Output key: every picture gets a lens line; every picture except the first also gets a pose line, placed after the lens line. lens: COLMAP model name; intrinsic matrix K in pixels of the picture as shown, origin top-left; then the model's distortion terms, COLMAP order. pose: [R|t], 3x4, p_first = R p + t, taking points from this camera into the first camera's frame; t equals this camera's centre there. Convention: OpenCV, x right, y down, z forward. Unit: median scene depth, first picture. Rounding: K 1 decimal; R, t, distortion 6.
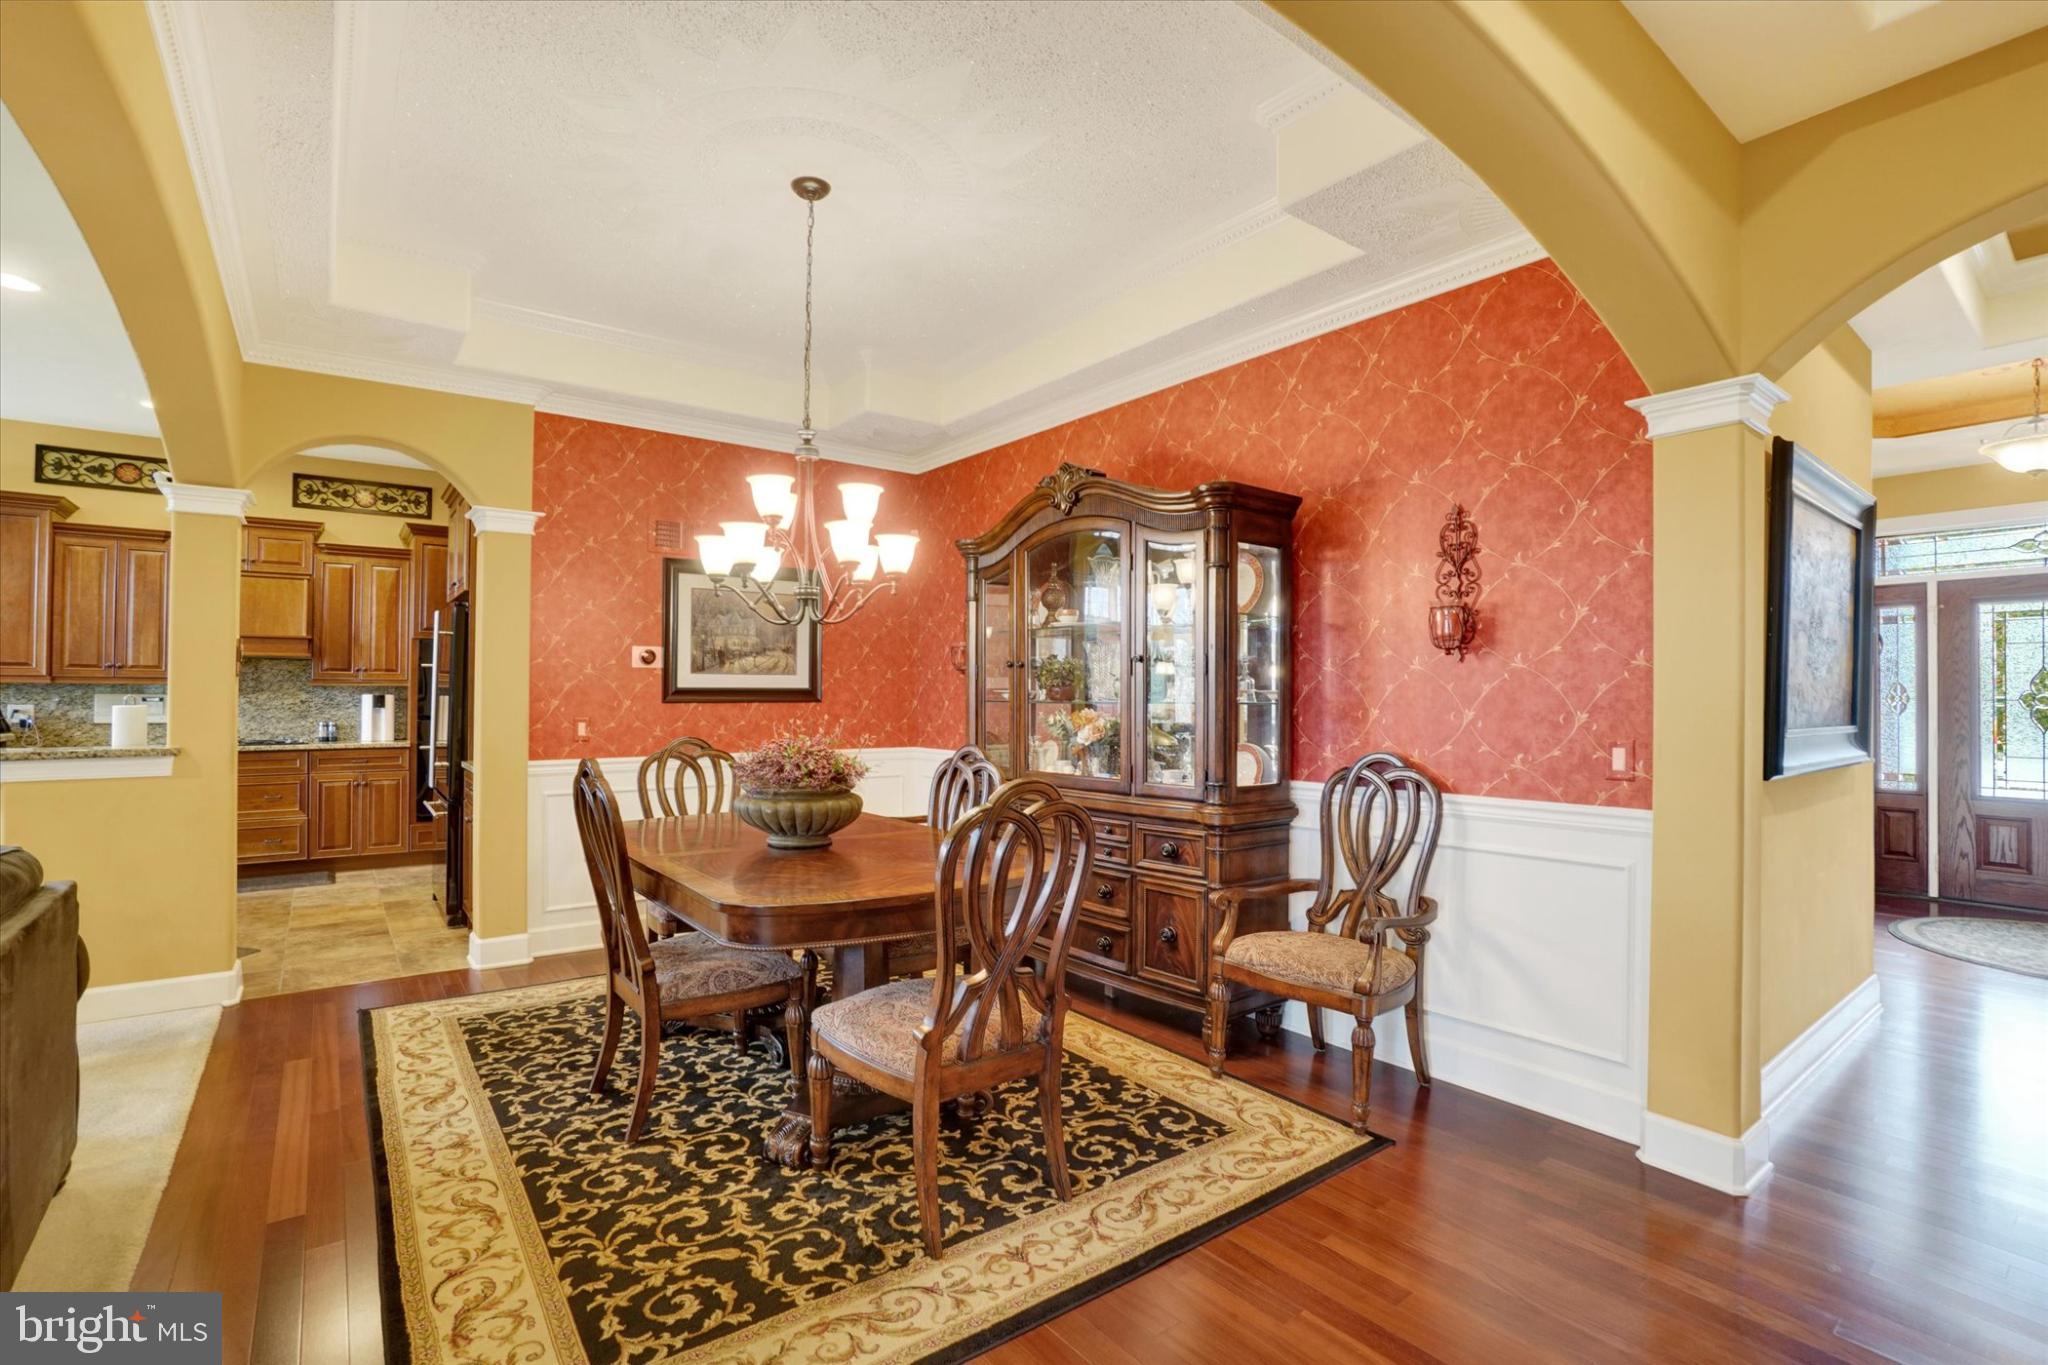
lens RADIAL K [[951.4, 0, 1013.0], [0, 951.4, 683.9], [0, 0, 1]] dist [-0.025670, 0.004699]
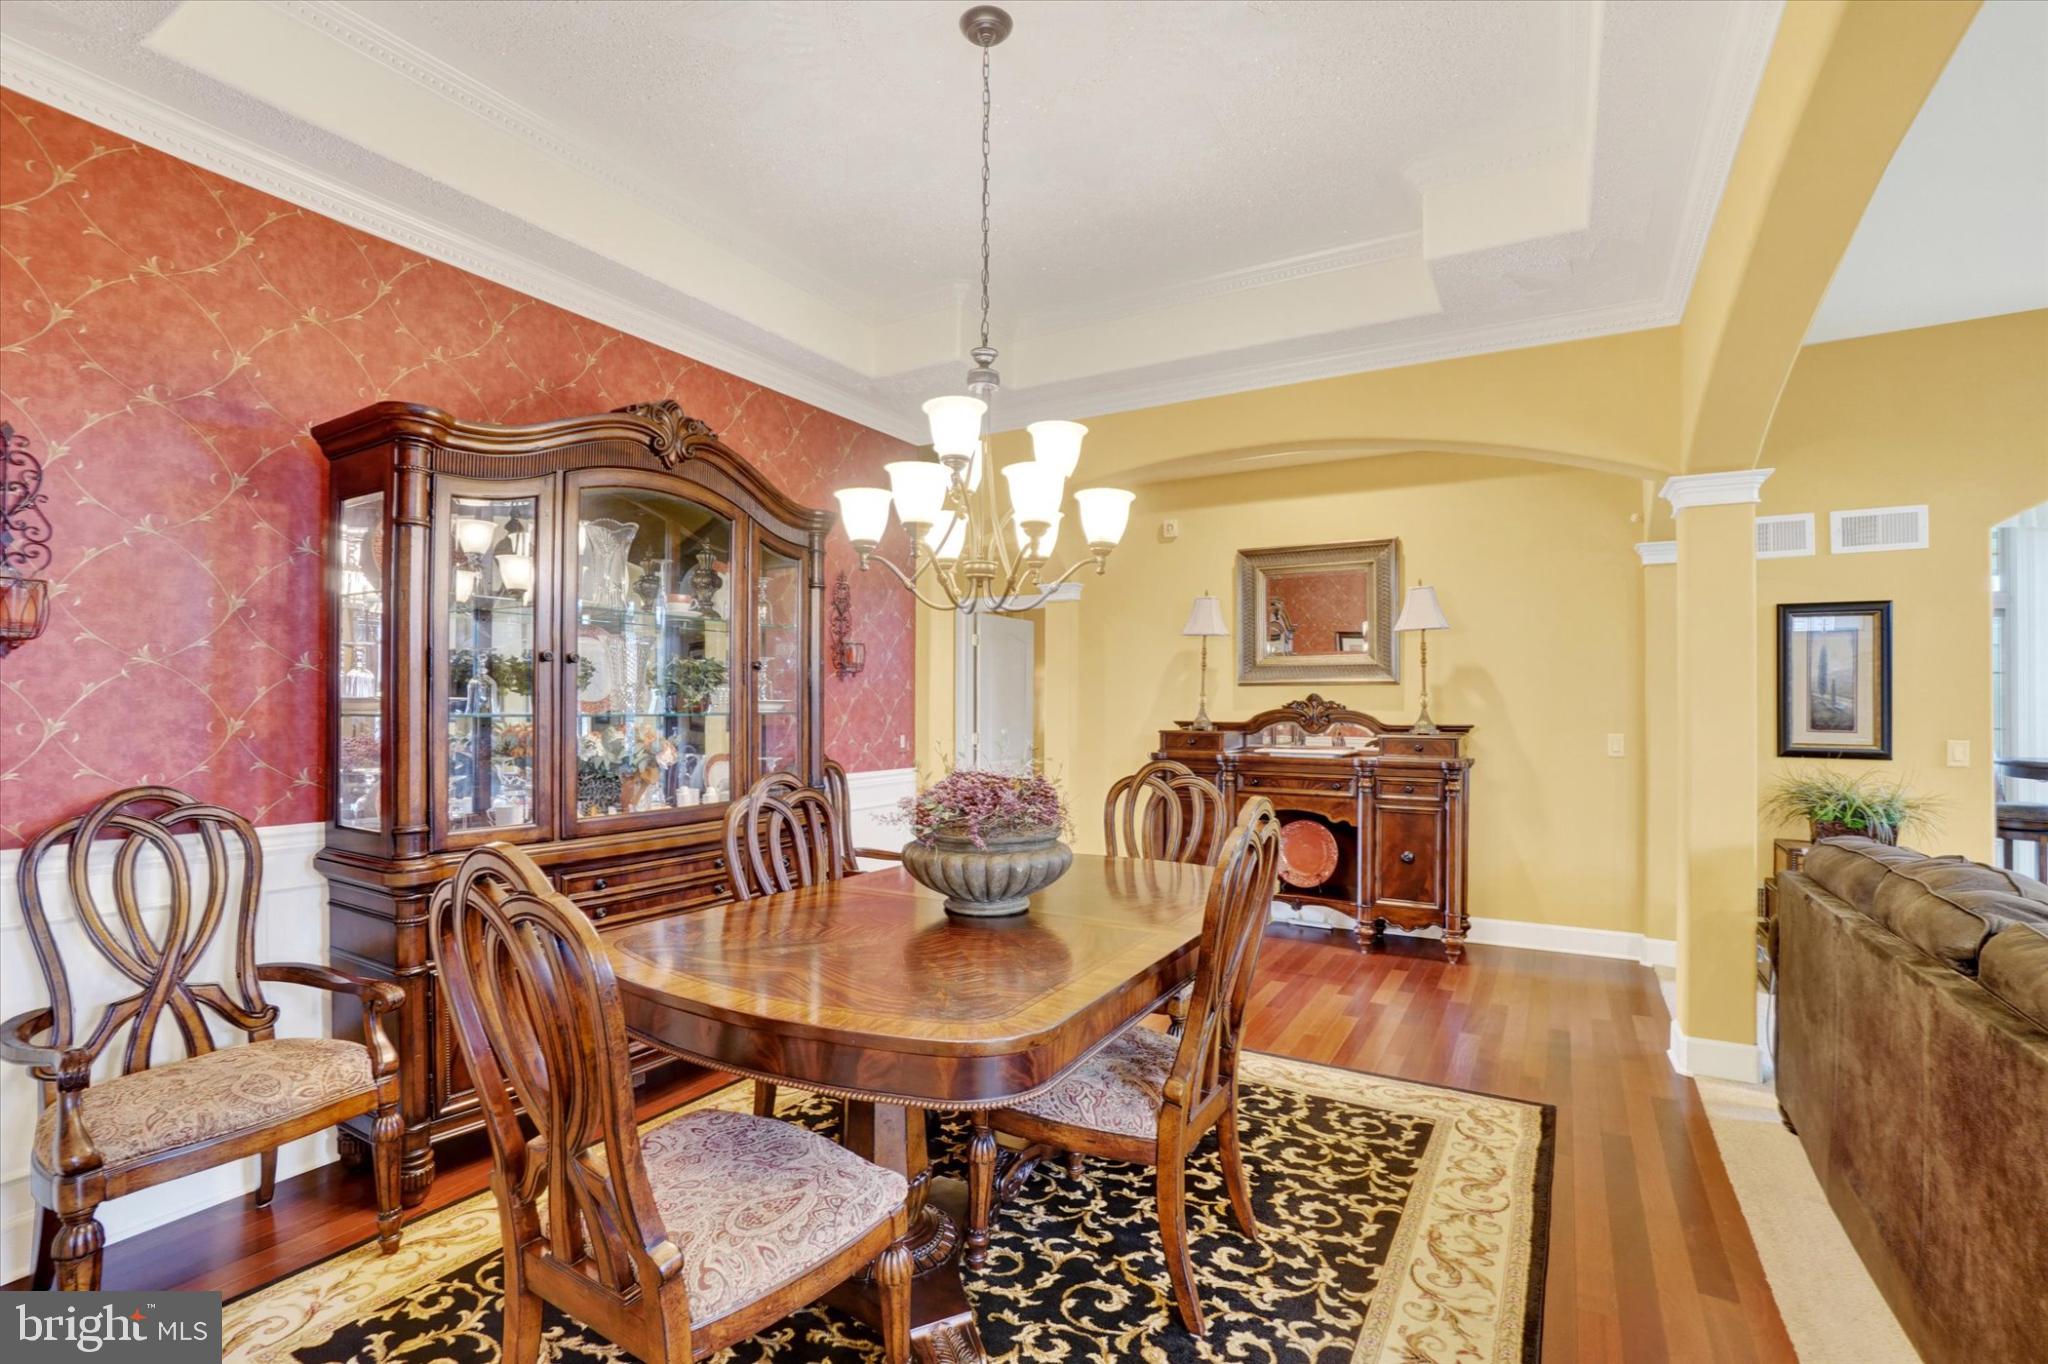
lens RADIAL K [[951.4, 0, 1026.7], [0, 951.4, 670.7], [0, 0, 1]] dist [-0.025670, 0.004699]
pose [[-0.411246, 0.038013, 0.910731, -1.260286], [-0.020378, 0.998497, -0.050878, 0.038089], [-0.911297, -0.039482, -0.409853, 1.766302]]
